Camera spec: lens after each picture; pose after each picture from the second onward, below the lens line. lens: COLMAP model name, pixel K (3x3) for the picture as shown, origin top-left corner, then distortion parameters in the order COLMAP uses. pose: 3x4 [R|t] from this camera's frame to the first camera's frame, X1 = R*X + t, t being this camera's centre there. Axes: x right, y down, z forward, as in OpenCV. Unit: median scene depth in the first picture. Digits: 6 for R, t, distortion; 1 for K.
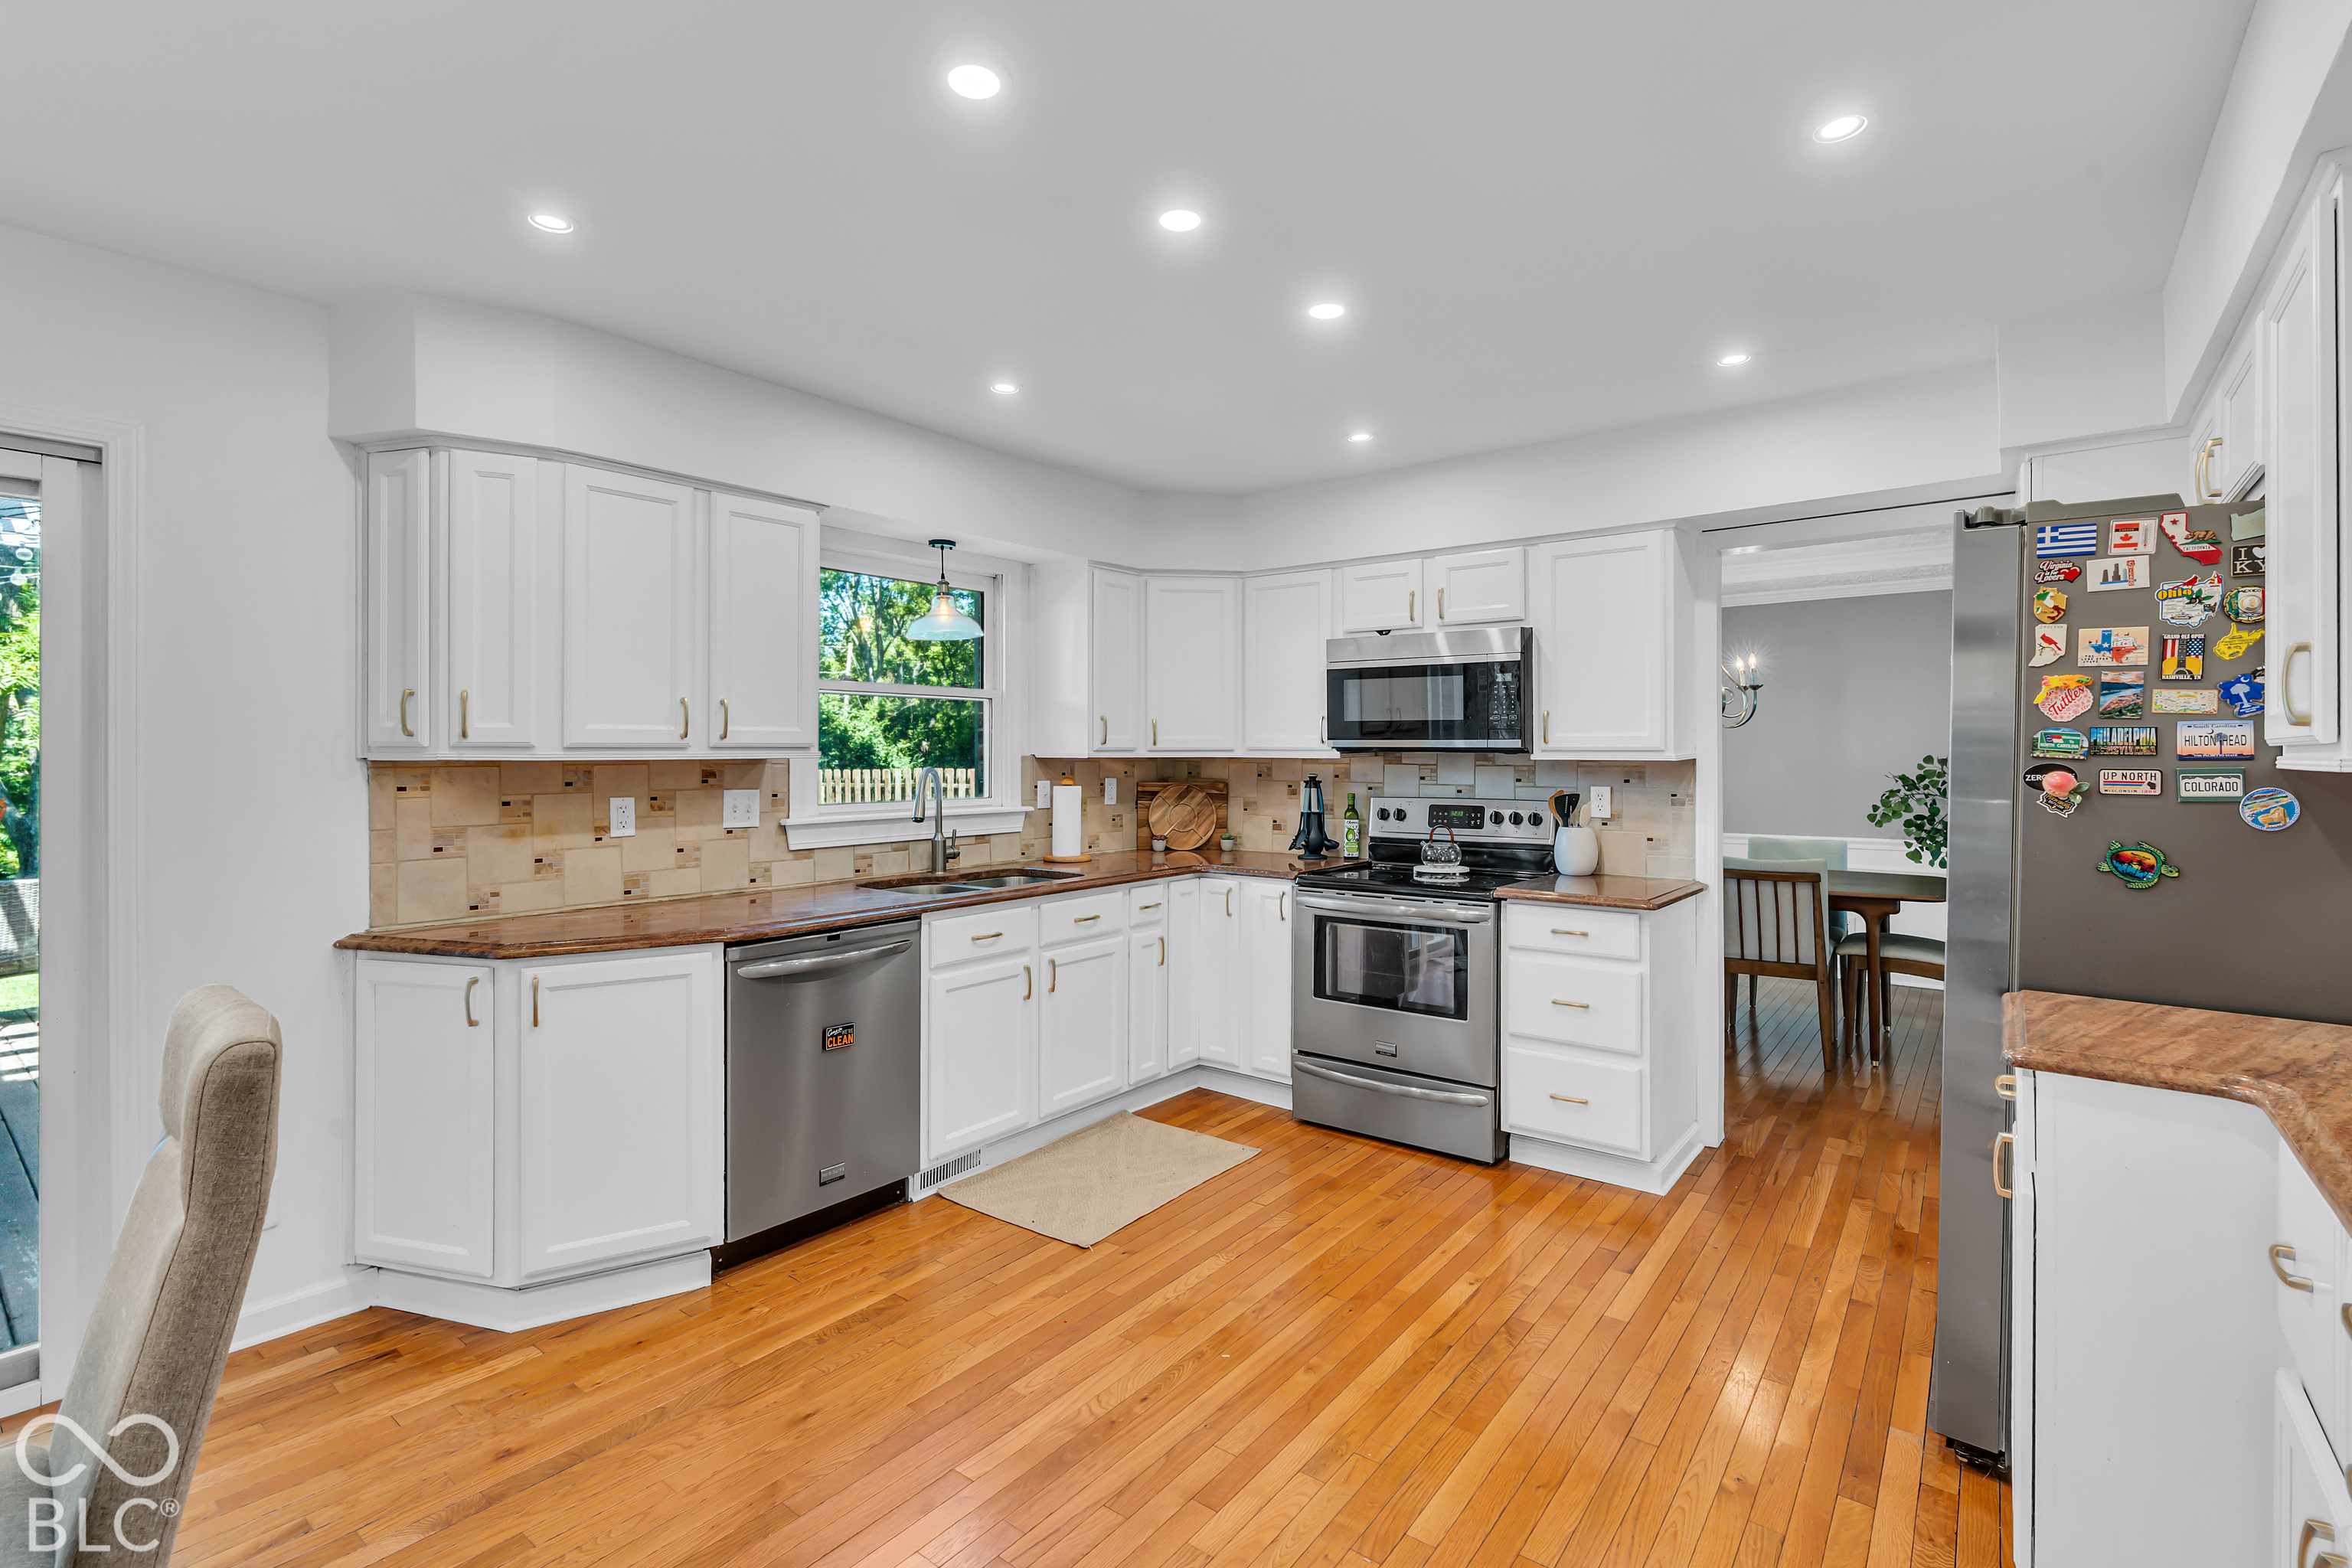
lens RADIAL K [[1075.5, 0, 1180.3], [0, 1075.5, 772.7], [0, 0, 1]] dist [0.000044, -0.000001]
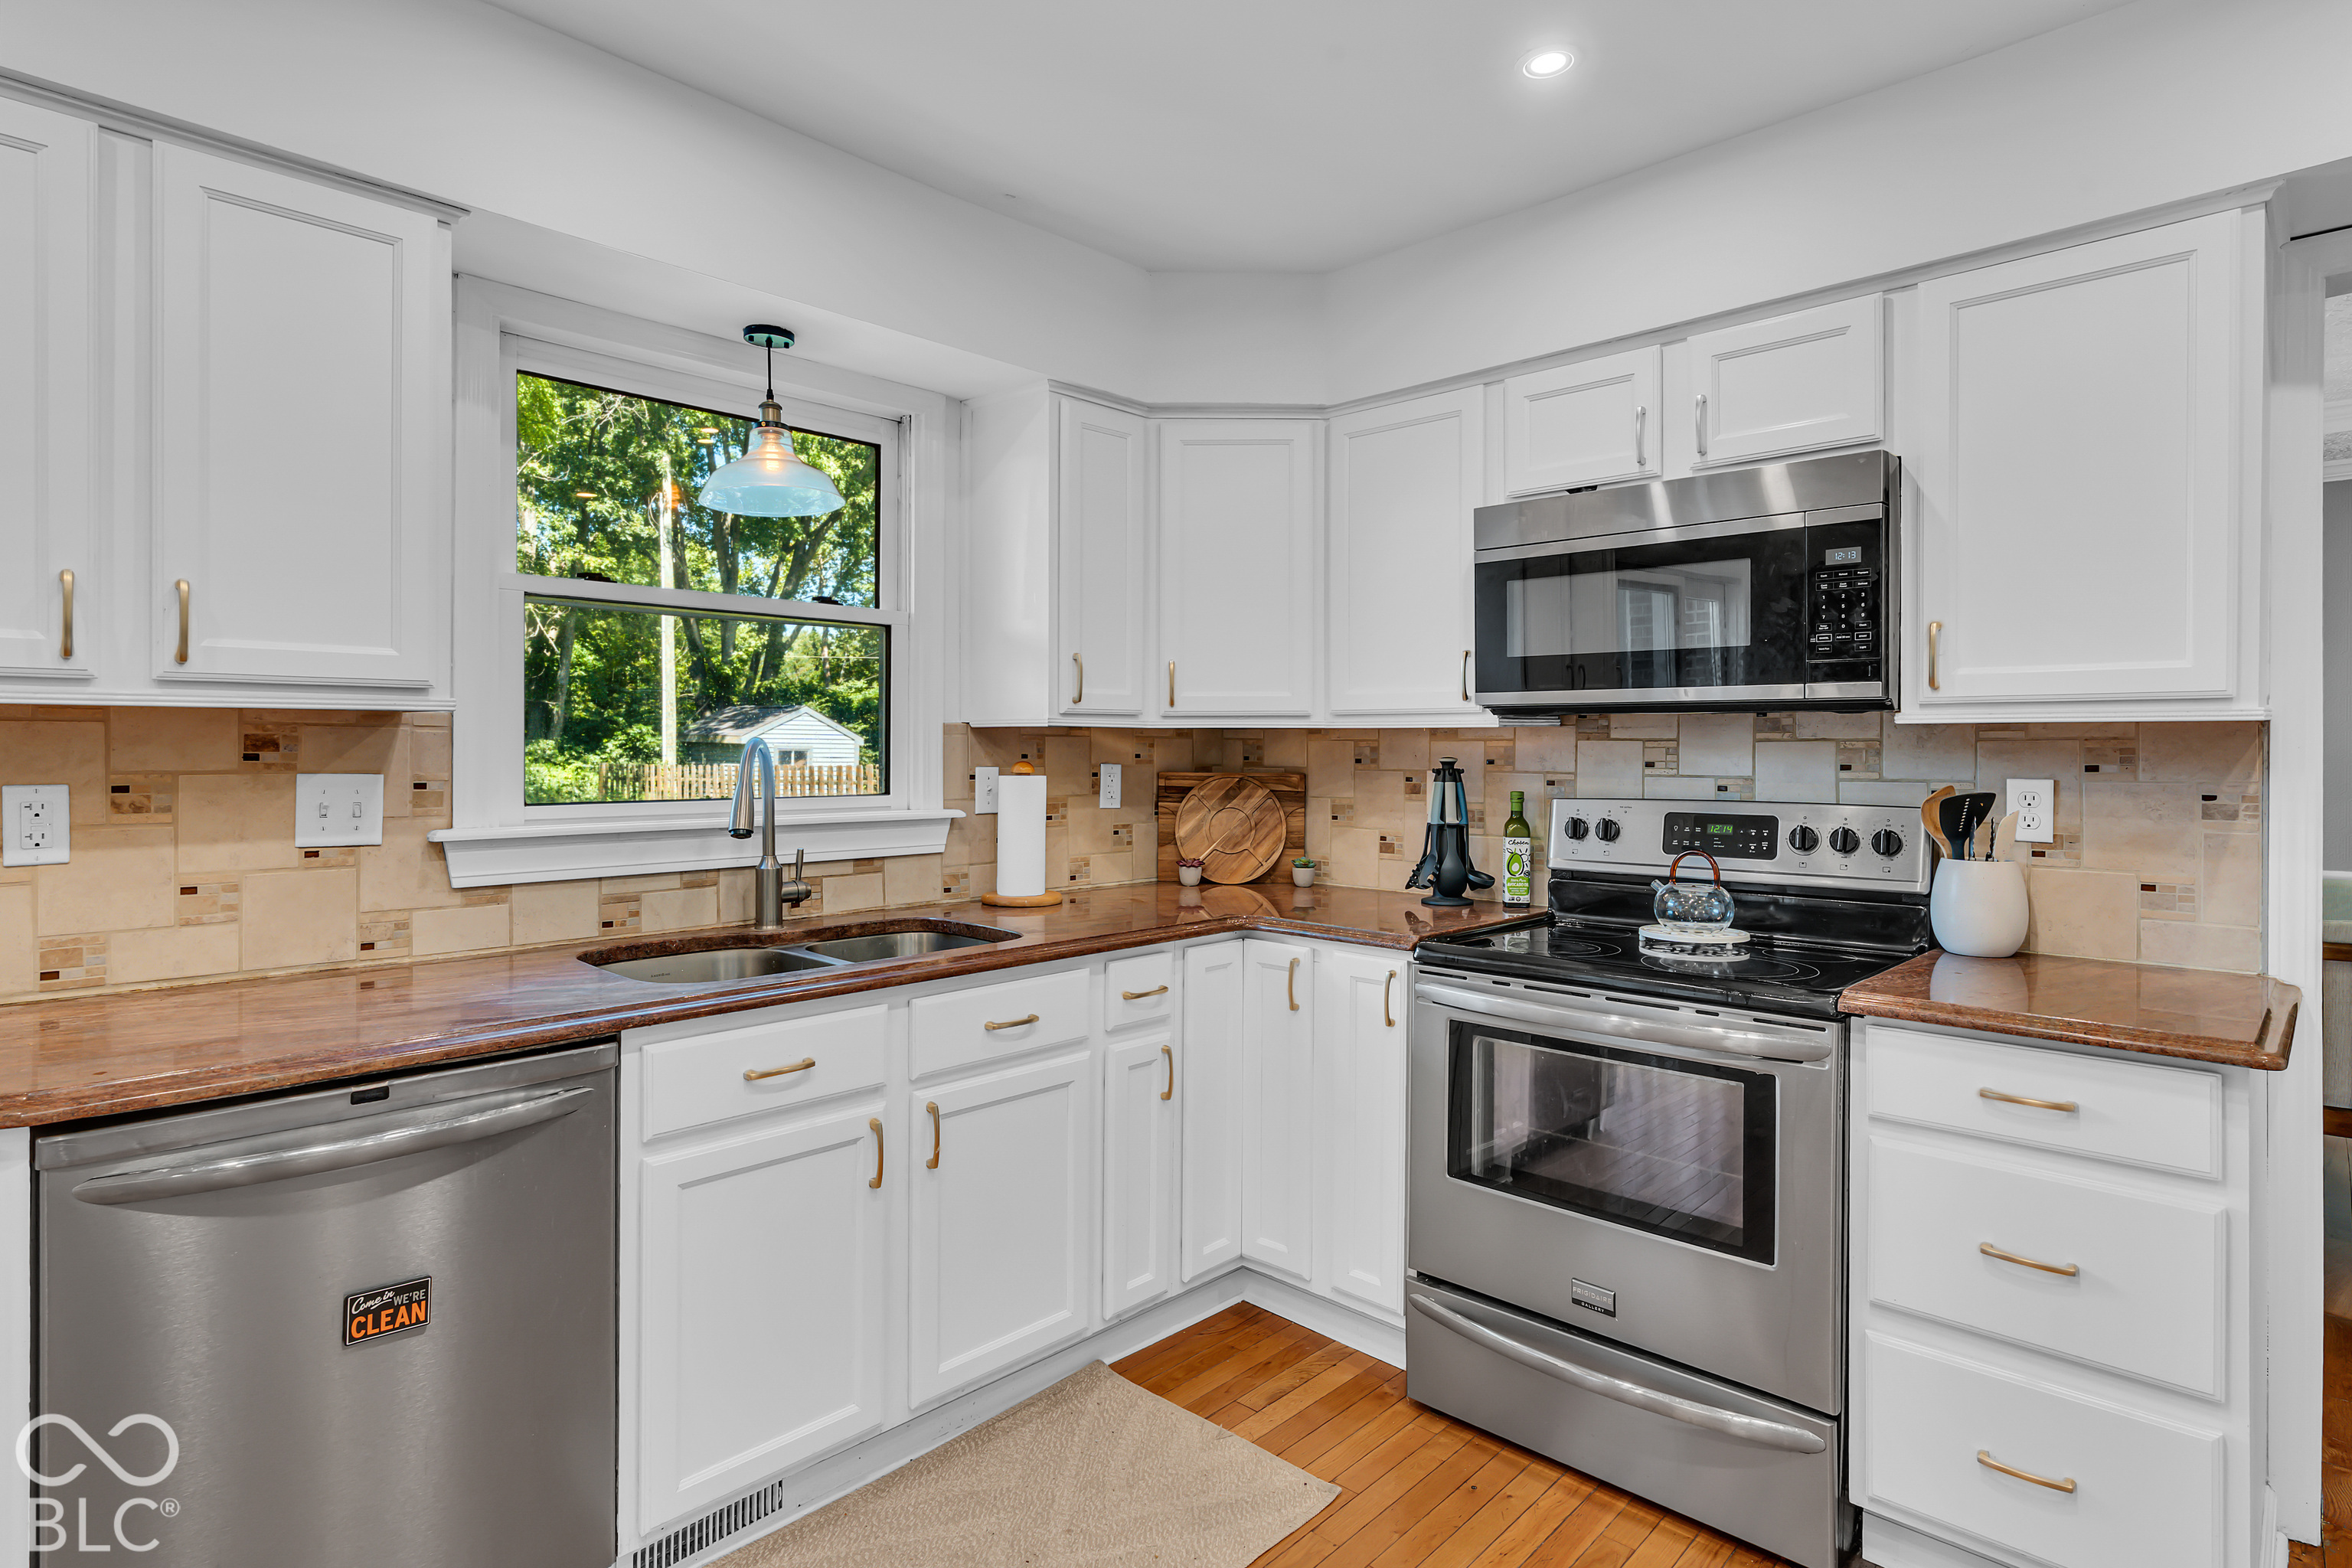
lens RADIAL K [[1213.0, 0, 1171.1], [0, 1213.0, 771.0], [0, 0, 1]] dist [0.001634, 0.000187]
pose [[0.994541, 0.004252, -0.104263, 0.050801], [-0.004390, 0.999990, -0.001100, 0.011476], [0.104257, 0.001551, 0.994549, 0.396424]]
